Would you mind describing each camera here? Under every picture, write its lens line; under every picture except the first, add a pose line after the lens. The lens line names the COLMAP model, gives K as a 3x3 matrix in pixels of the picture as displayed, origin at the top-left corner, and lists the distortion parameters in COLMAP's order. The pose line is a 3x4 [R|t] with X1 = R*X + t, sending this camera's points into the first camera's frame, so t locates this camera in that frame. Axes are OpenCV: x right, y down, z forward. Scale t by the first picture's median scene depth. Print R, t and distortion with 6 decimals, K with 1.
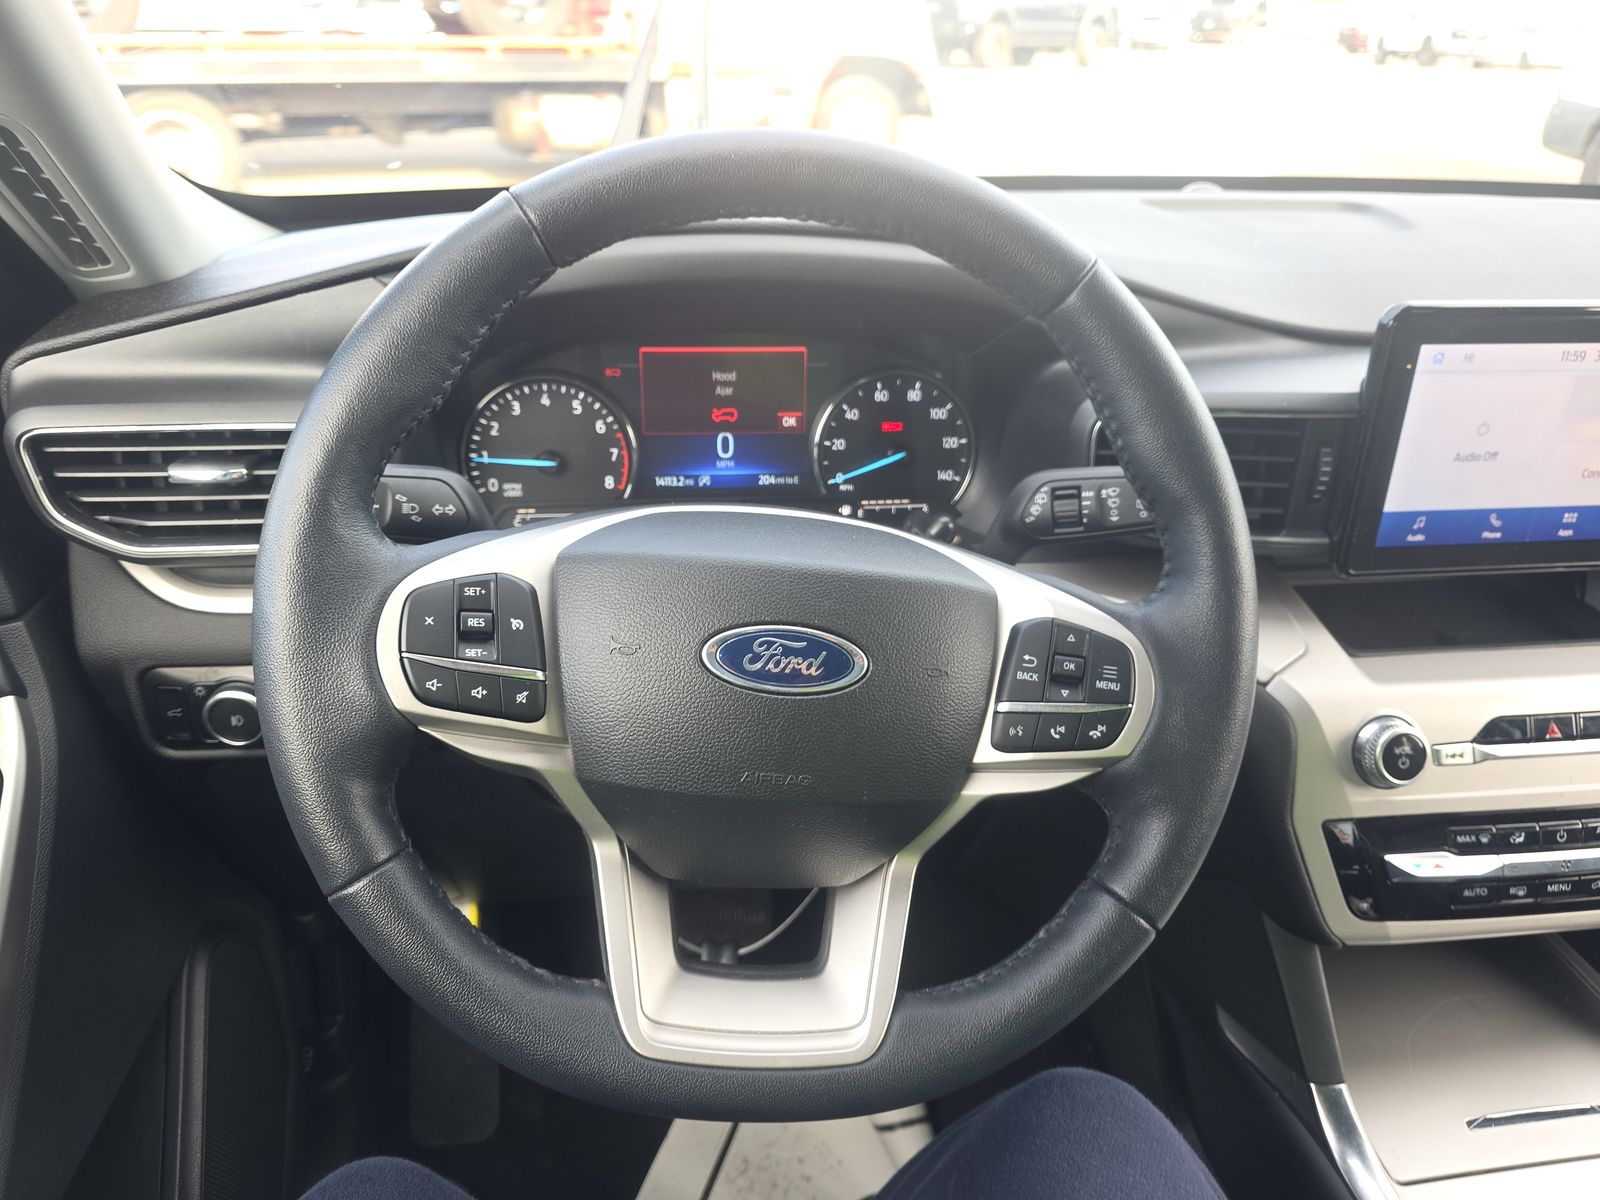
lens RADIAL K [[1064.6, 0, 792.9], [0, 1064.6, 612.6], [0, 0, 1]] dist [0.024252, -0.026480]
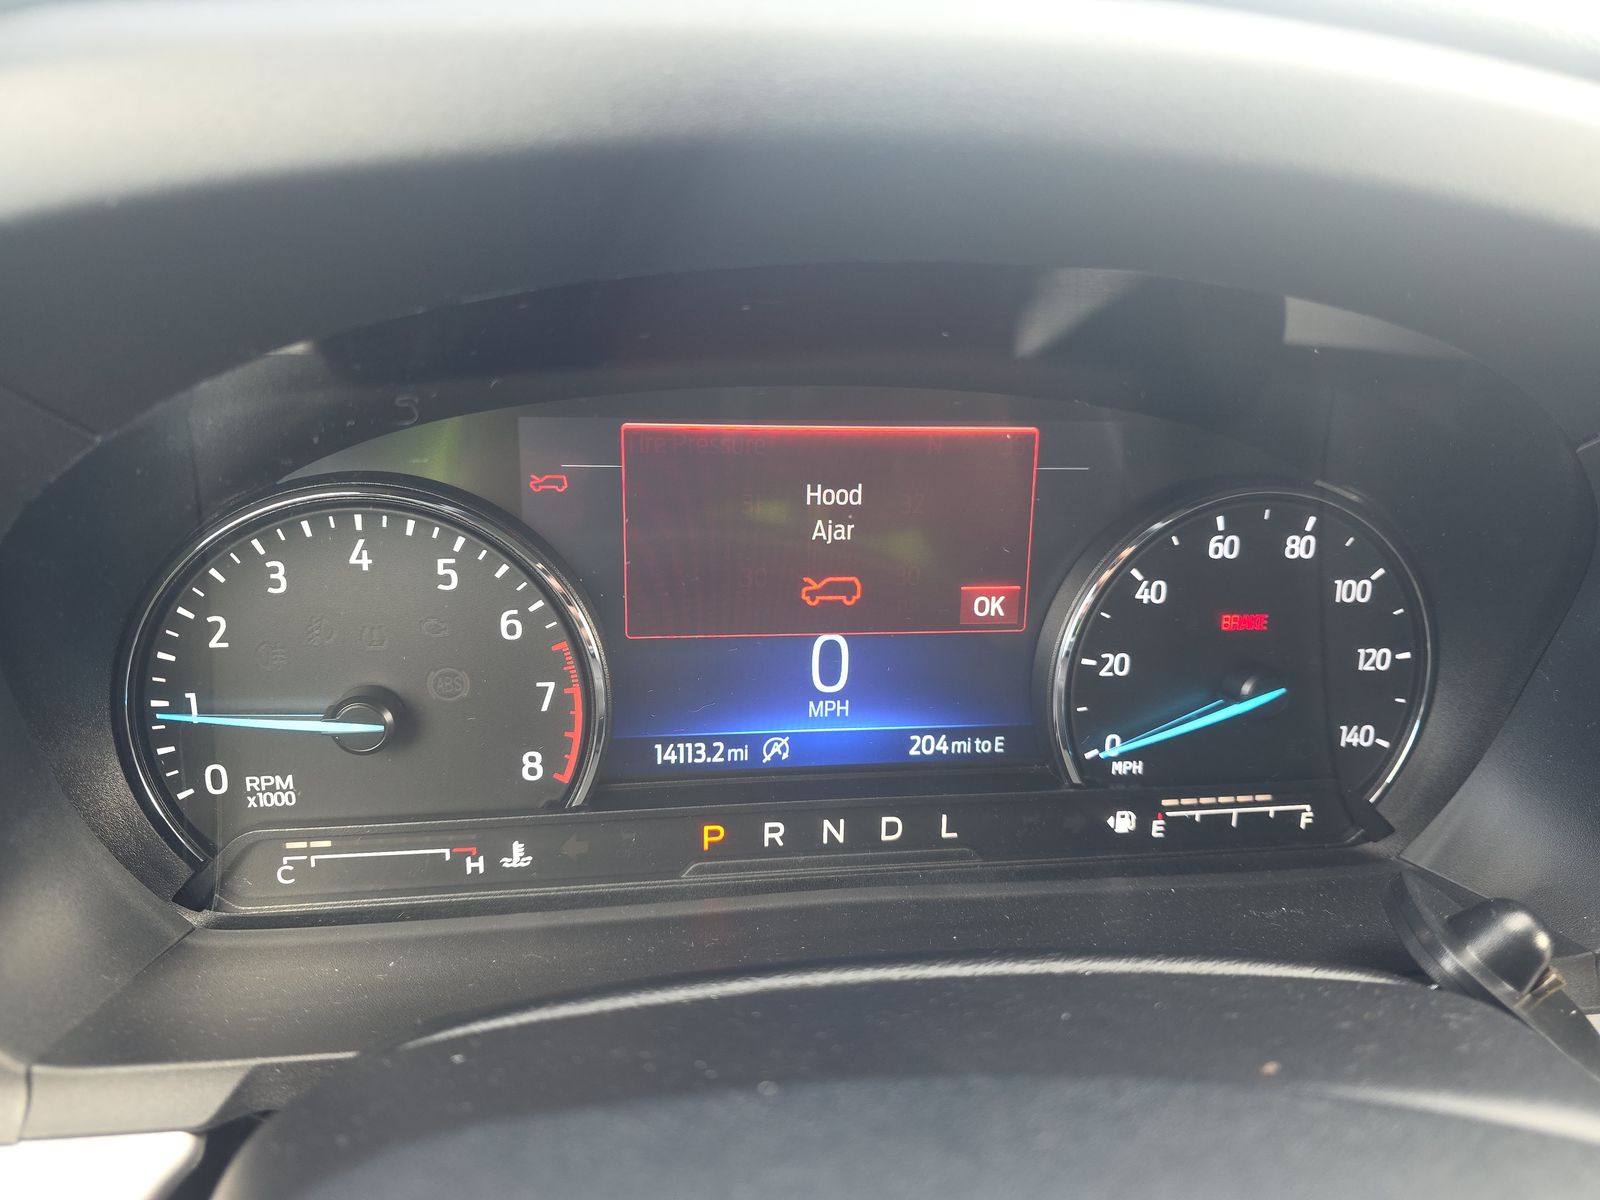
lens RADIAL K [[1064.6, 0, 800.2], [0, 1064.6, 608.5], [0, 0, 1]] dist [0.024252, -0.026480]
pose [[0.999576, 0.009567, 0.027493, -0.087782], [-0.007475, 0.997140, -0.075205, -0.151013], [-0.028134, 0.074967, 0.996789, 0.614041]]
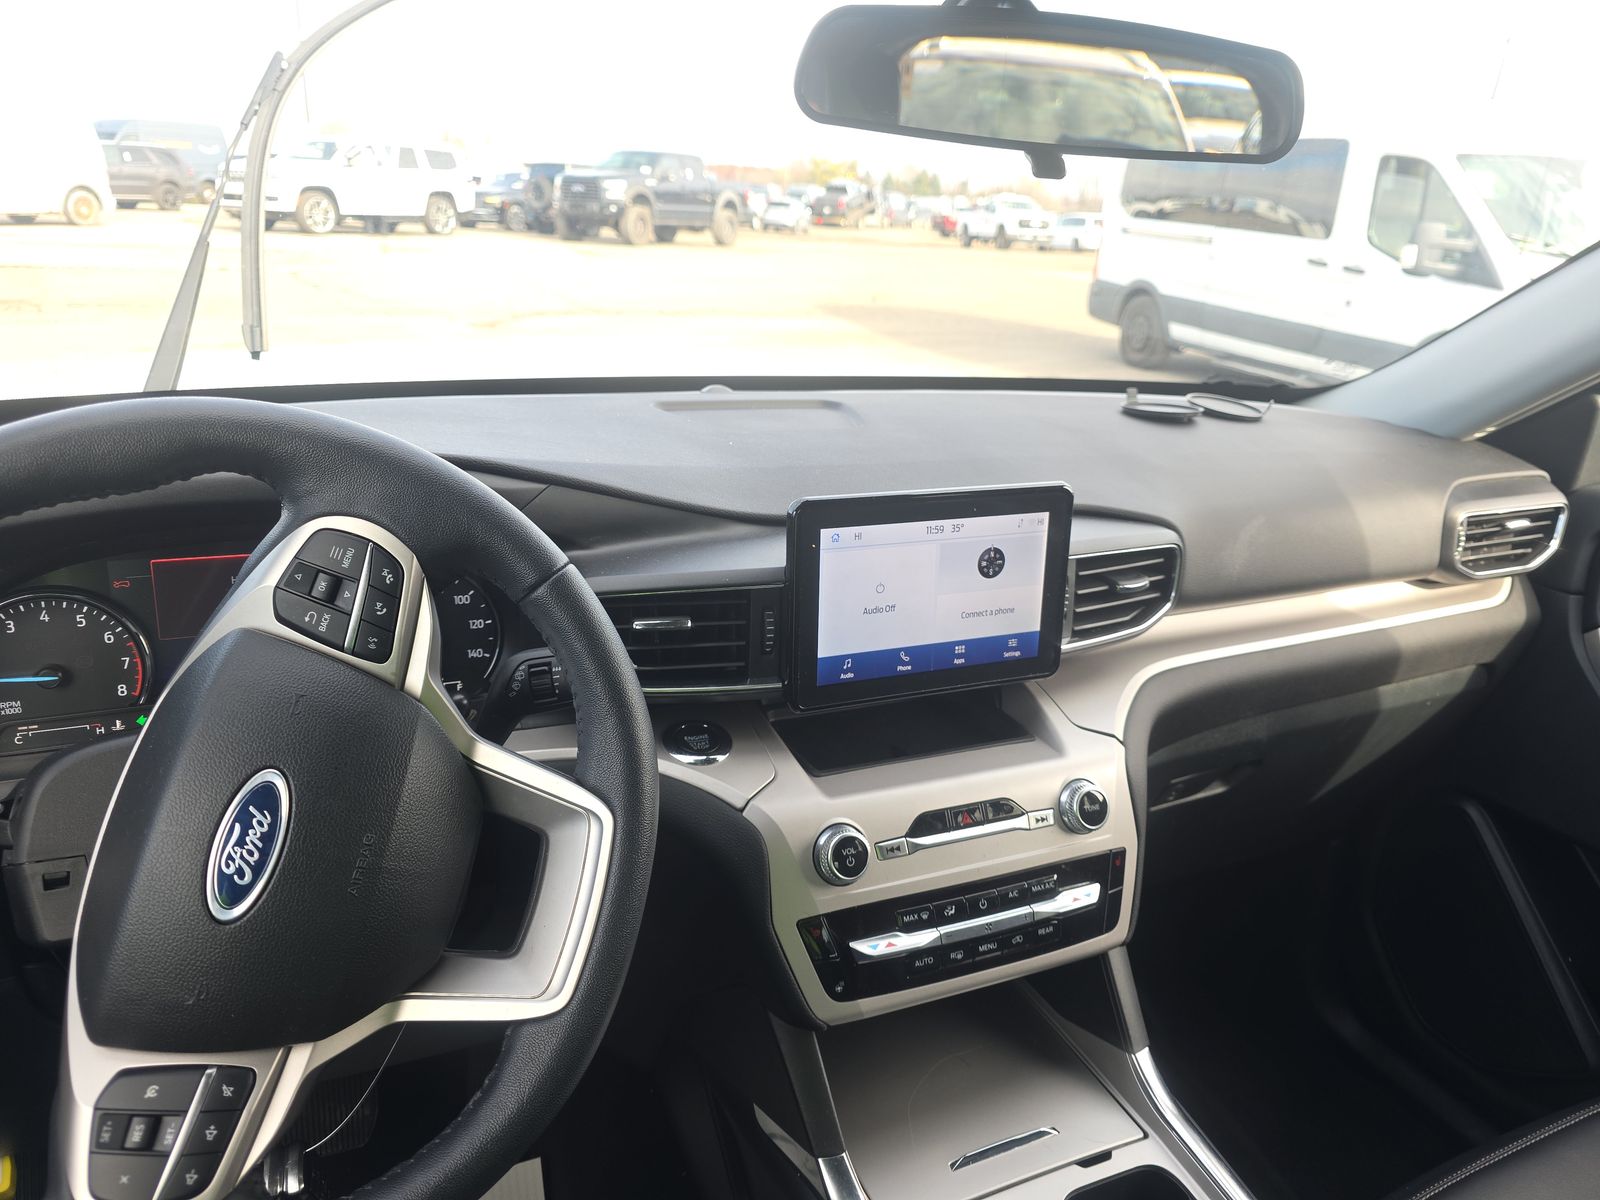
lens RADIAL K [[1064.6, 0, 807.5], [0, 1064.6, 589.2], [0, 0, 1]] dist [0.024252, -0.026480]
pose [[0.955623, -0.069783, 0.286209, 0.167024], [0.111837, 0.984744, -0.133313, -0.008159], [-0.272540, 0.159406, 0.948848, -0.161648]]
